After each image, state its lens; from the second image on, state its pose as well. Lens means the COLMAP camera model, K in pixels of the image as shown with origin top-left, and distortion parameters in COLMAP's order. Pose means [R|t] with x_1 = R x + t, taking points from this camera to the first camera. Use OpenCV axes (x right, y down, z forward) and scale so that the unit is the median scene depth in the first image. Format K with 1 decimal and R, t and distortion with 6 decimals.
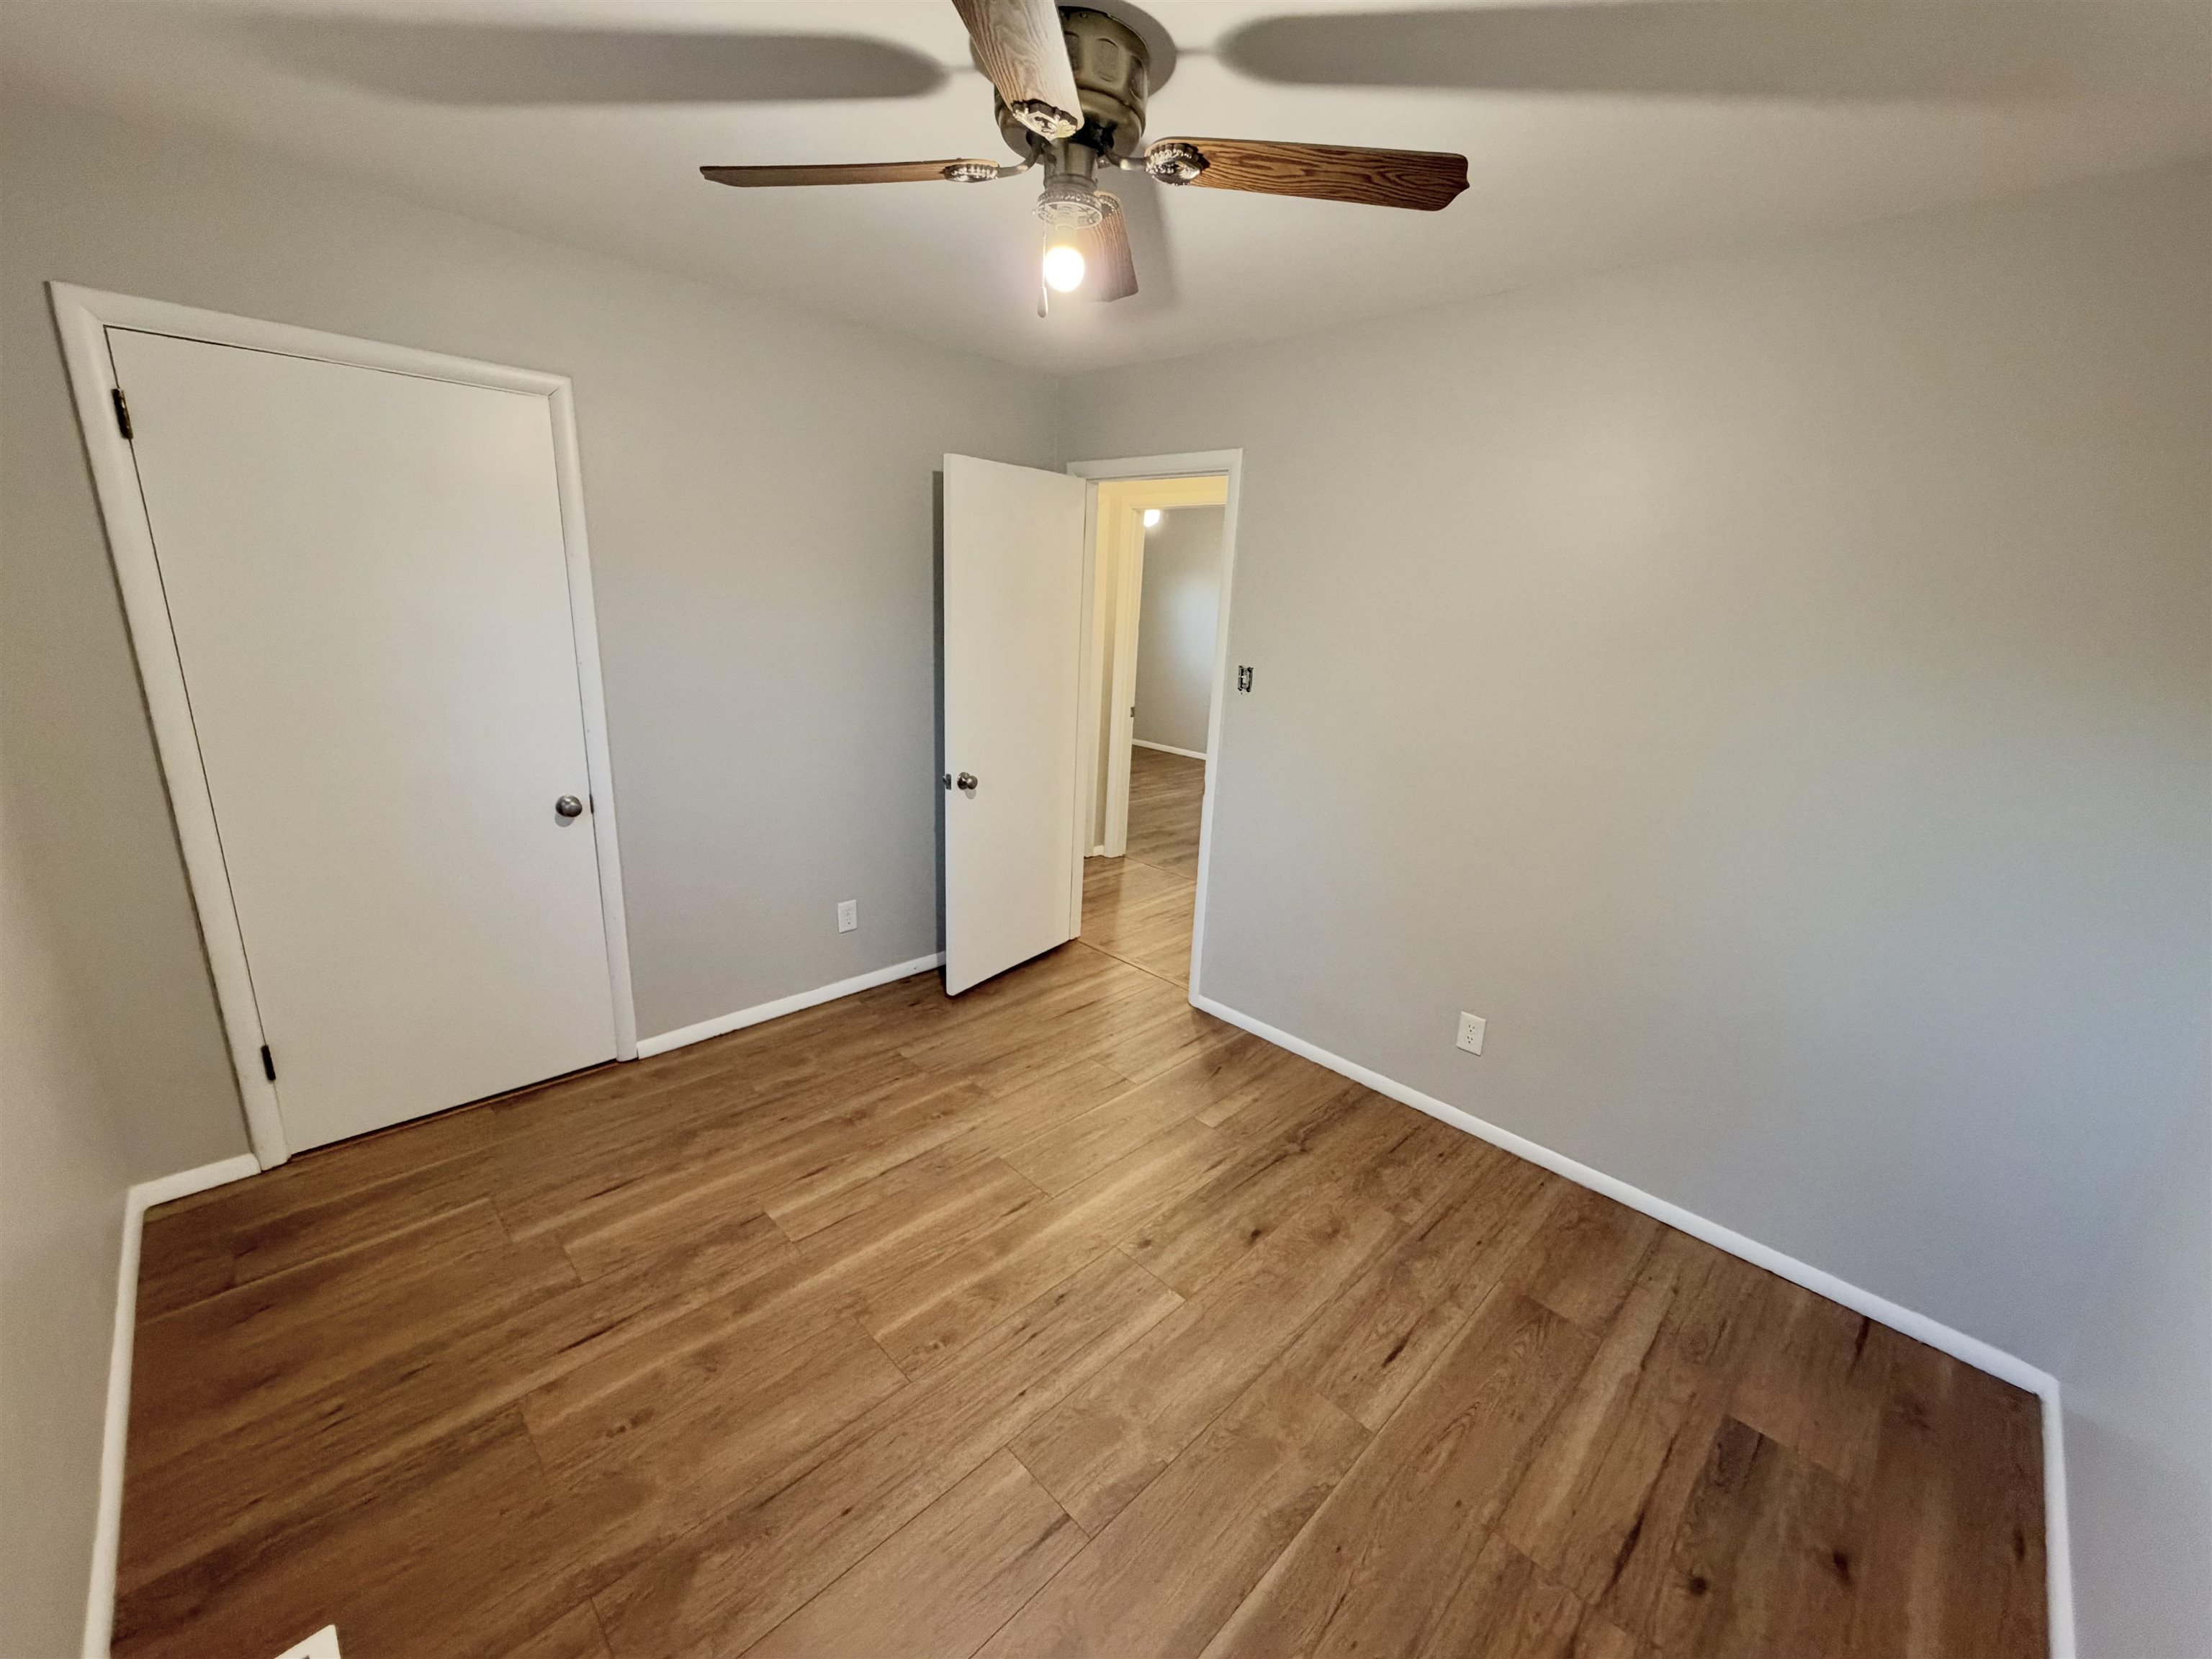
lens RADIAL K [[893.8, 0, 1103.2], [0, 893.8, 830.2], [0, 0, 1]] dist [0.000678, 0.000029]
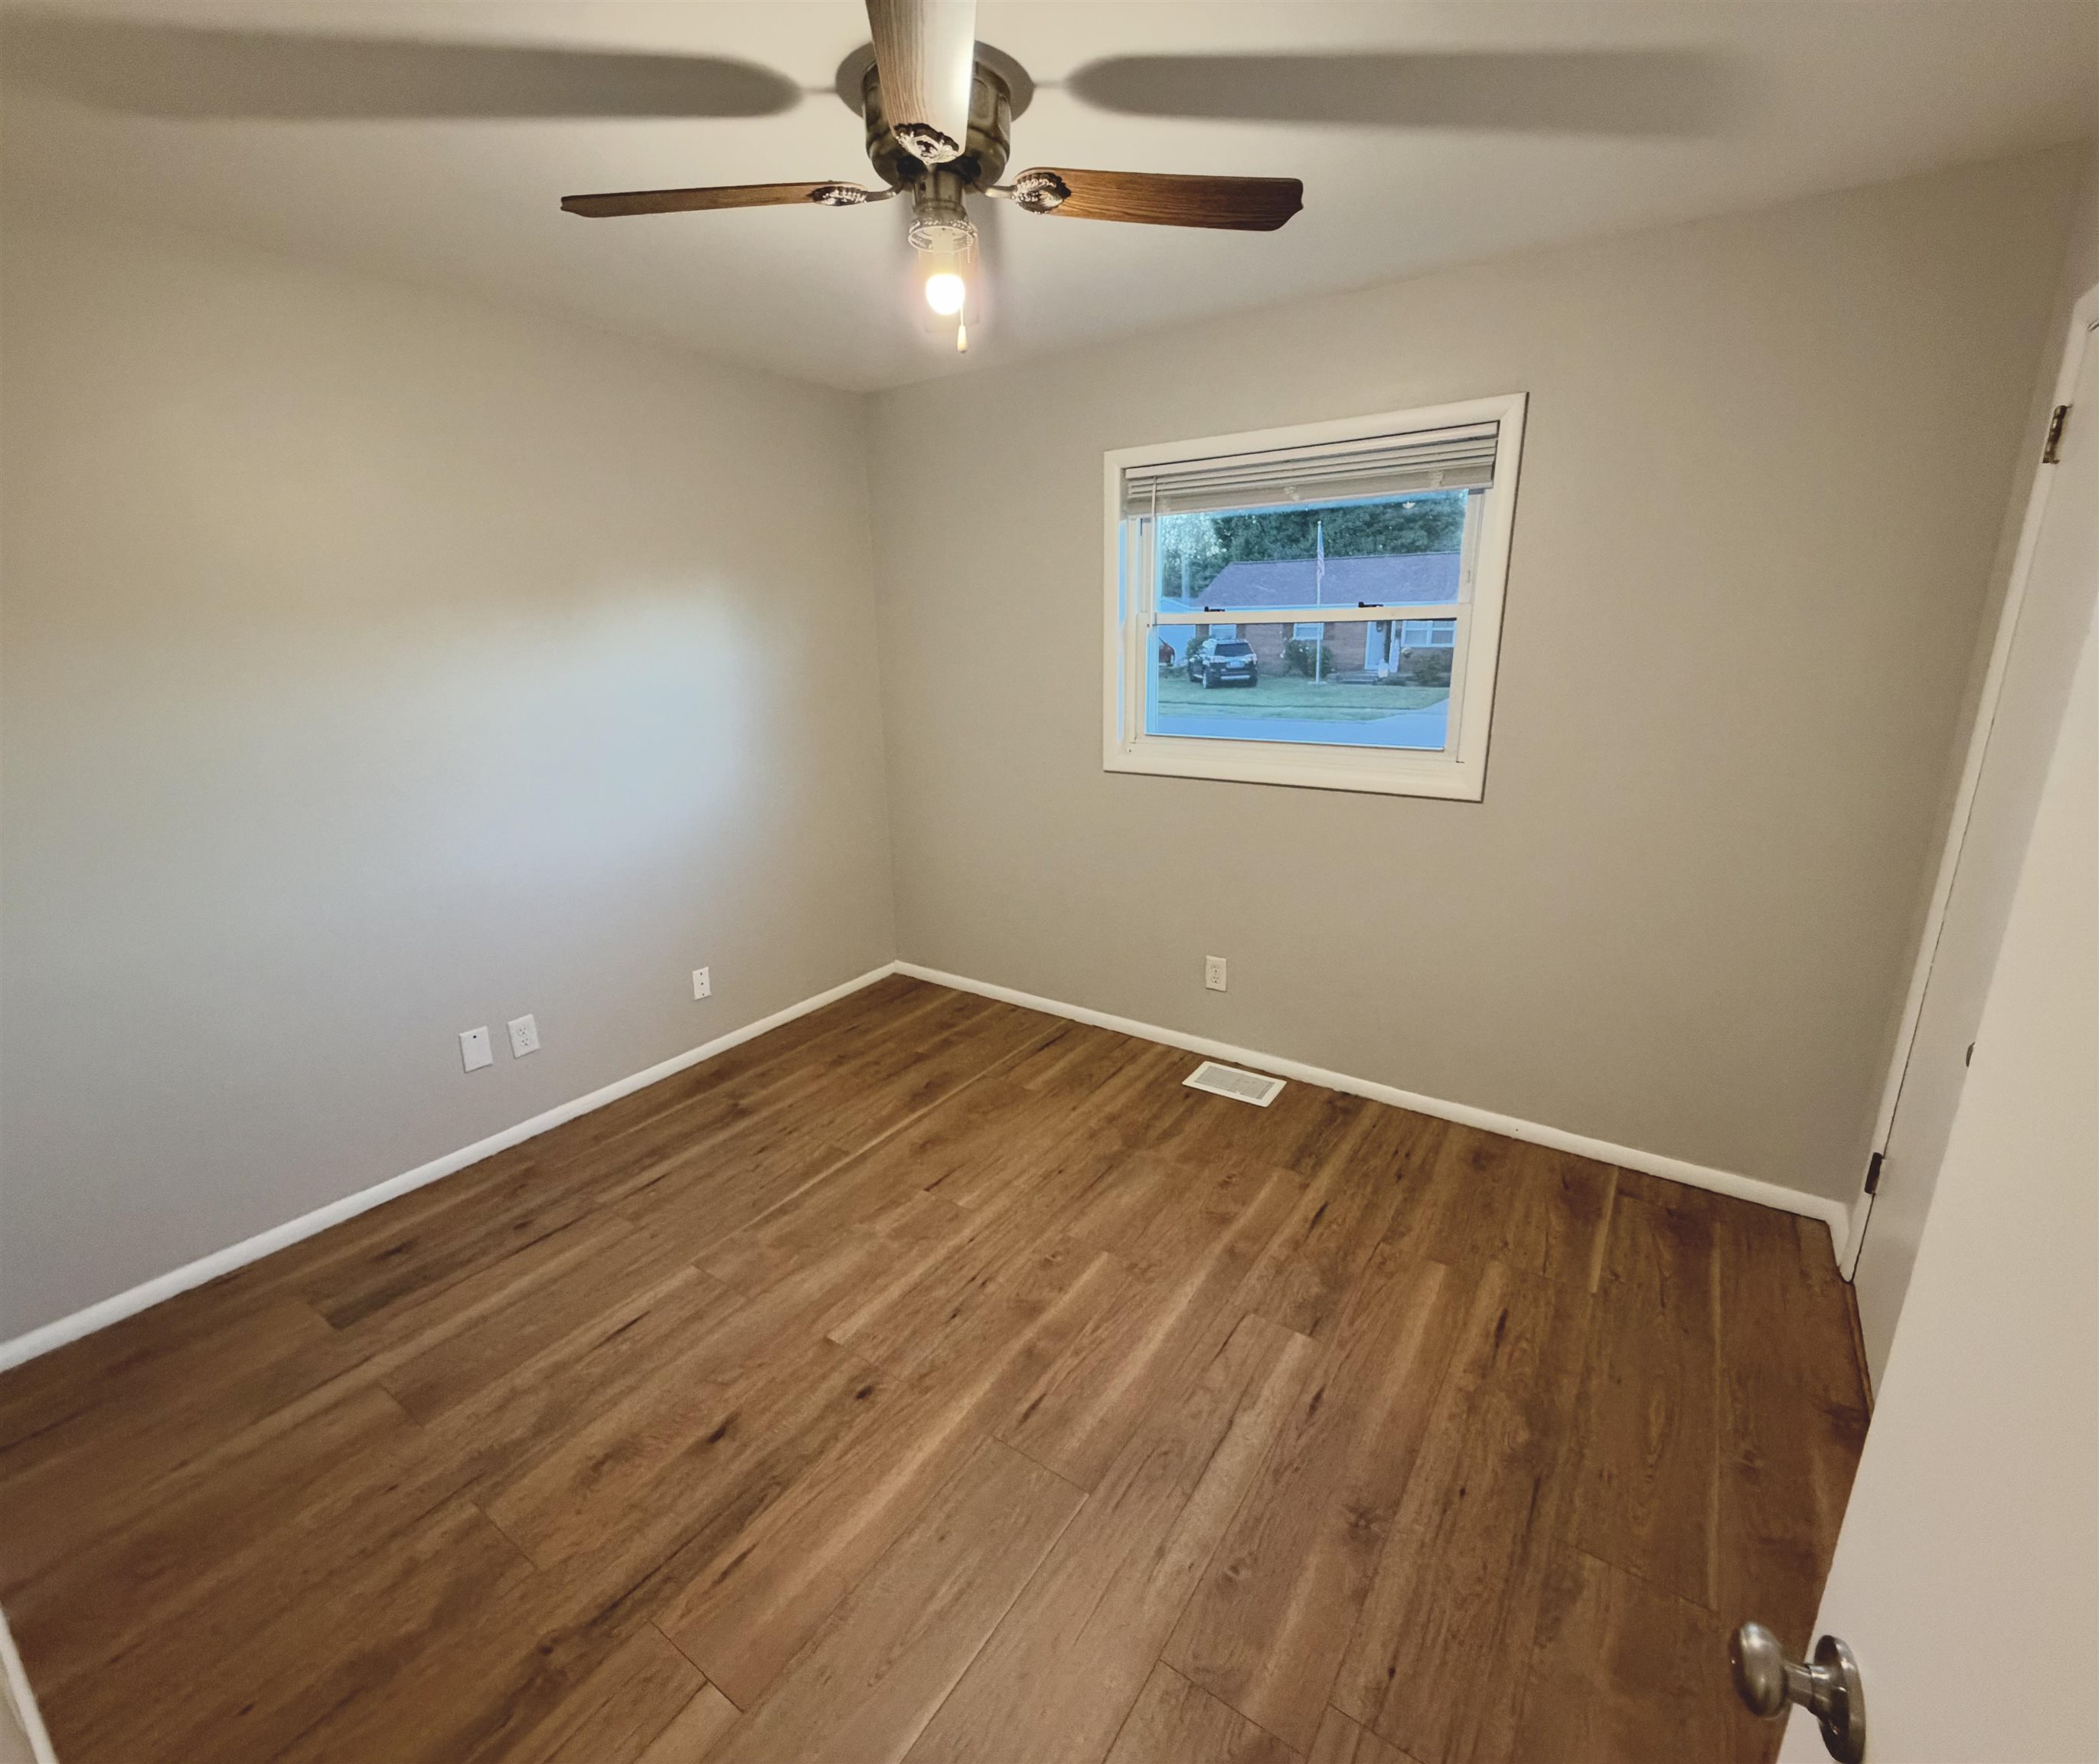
lens RADIAL K [[933.3, 0, 1044.7], [0, 933.3, 880.1], [0, 0, 1]] dist [-0.002839, -0.000328]
pose [[-0.982955, 0.015508, -0.183193, 0.036661], [-0.079125, 0.863745, 0.497679, -0.410354], [0.165950, 0.503691, -0.847795, 1.607441]]
